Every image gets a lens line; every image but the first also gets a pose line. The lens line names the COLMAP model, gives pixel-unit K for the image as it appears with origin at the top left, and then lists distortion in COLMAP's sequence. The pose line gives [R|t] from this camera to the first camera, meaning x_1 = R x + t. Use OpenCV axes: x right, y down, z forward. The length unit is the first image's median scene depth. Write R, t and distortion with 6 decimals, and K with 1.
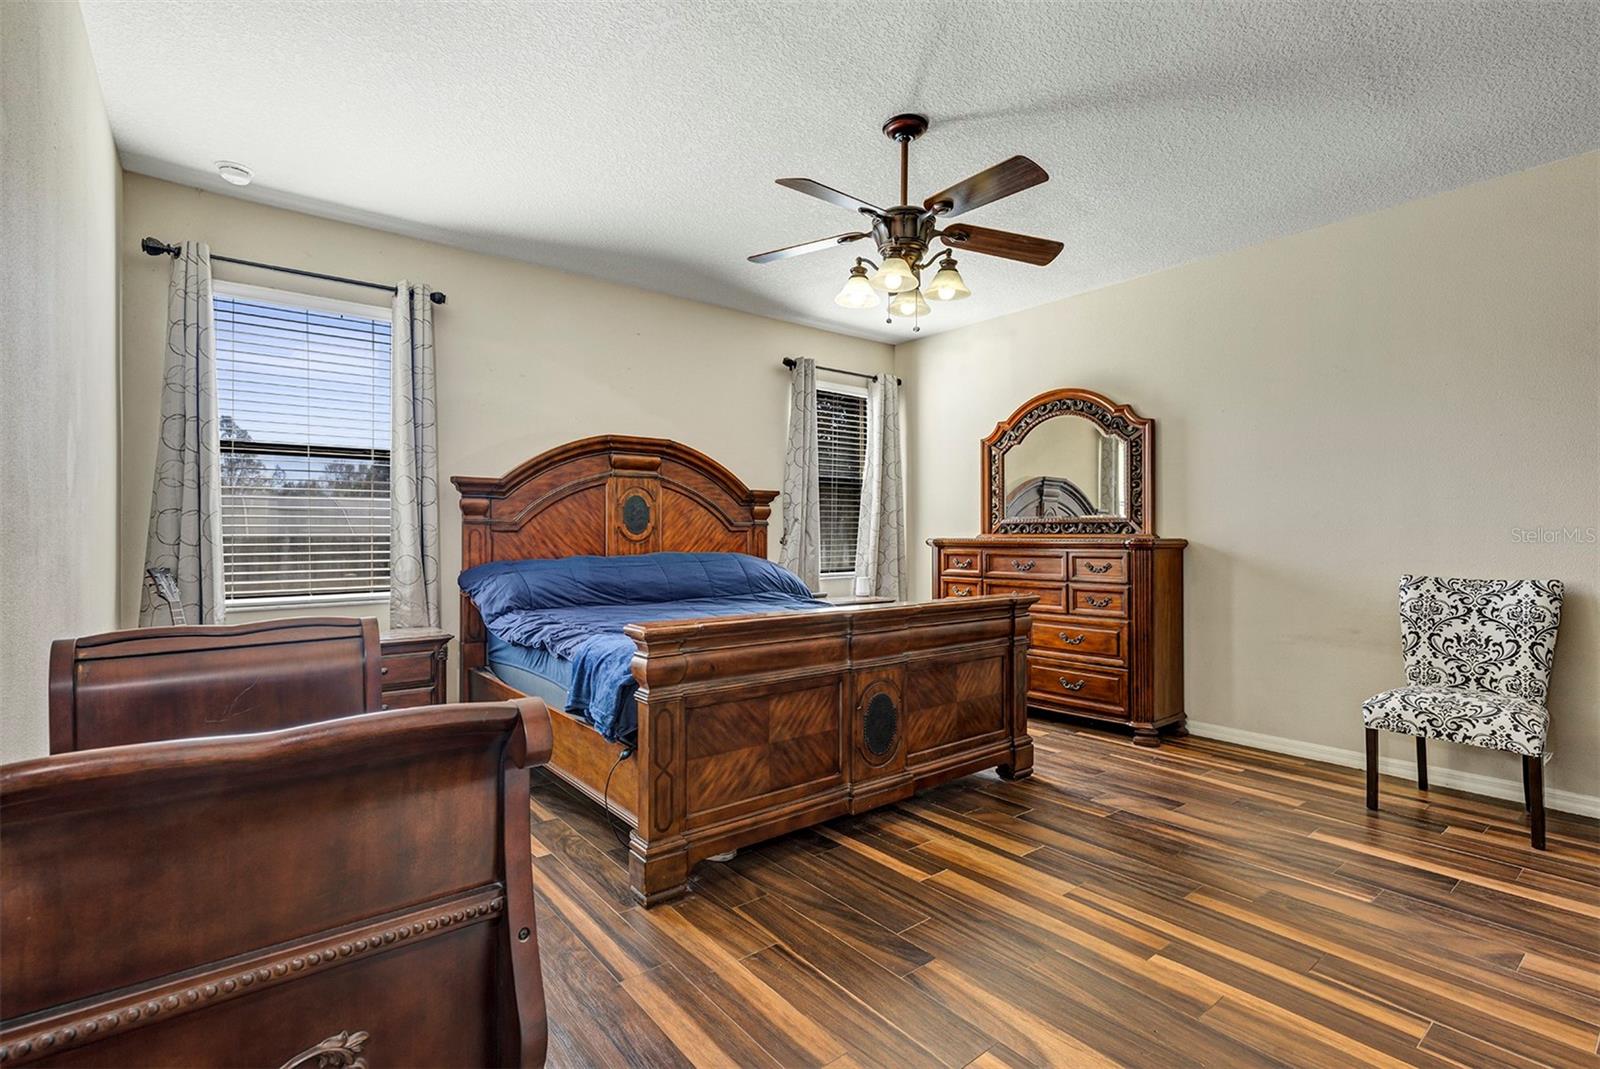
lens RADIAL K [[728.9, 0, 795.0], [0, 728.9, 529.9], [0, 0, 1]] dist [0.007870, 0.000093]
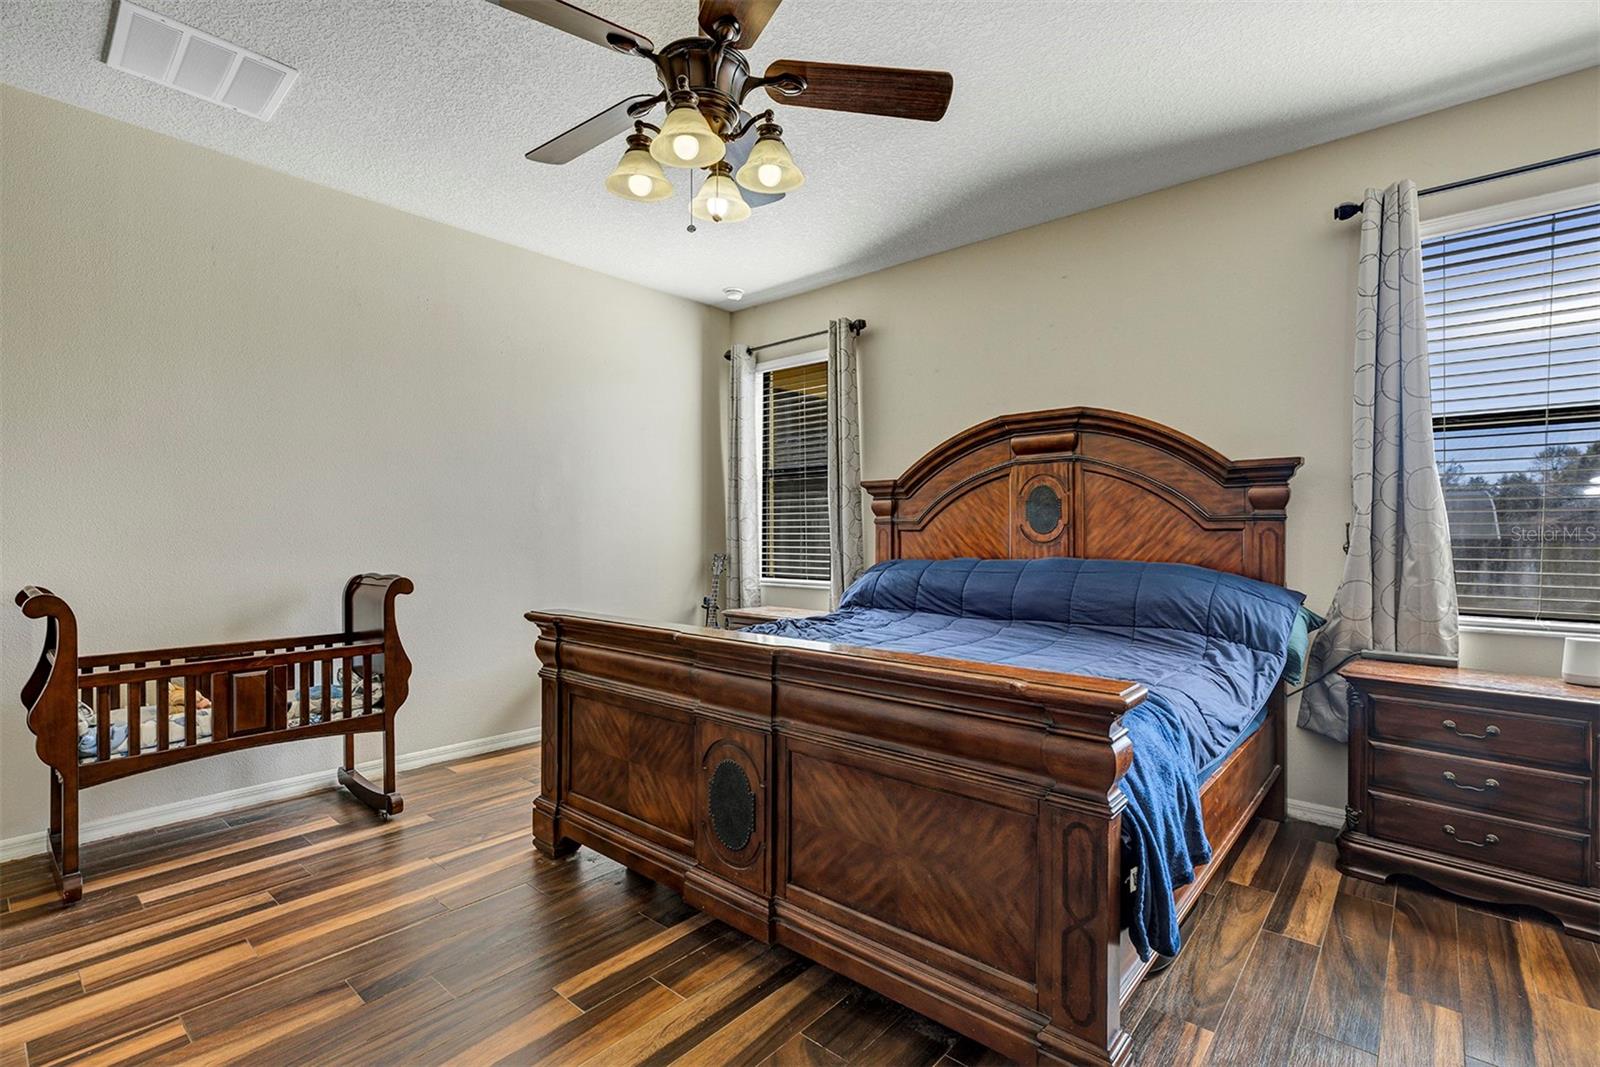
lens RADIAL K [[734.7, 0, 803.3], [0, 734.7, 534.7], [0, 0, 1]] dist [0.010680, 0.000614]
pose [[0.189148, 0.003043, -0.981944, 0.574765], [0.003110, 0.999988, 0.003698, 0.003267], [0.981944, -0.003754, 0.189137, 0.655430]]
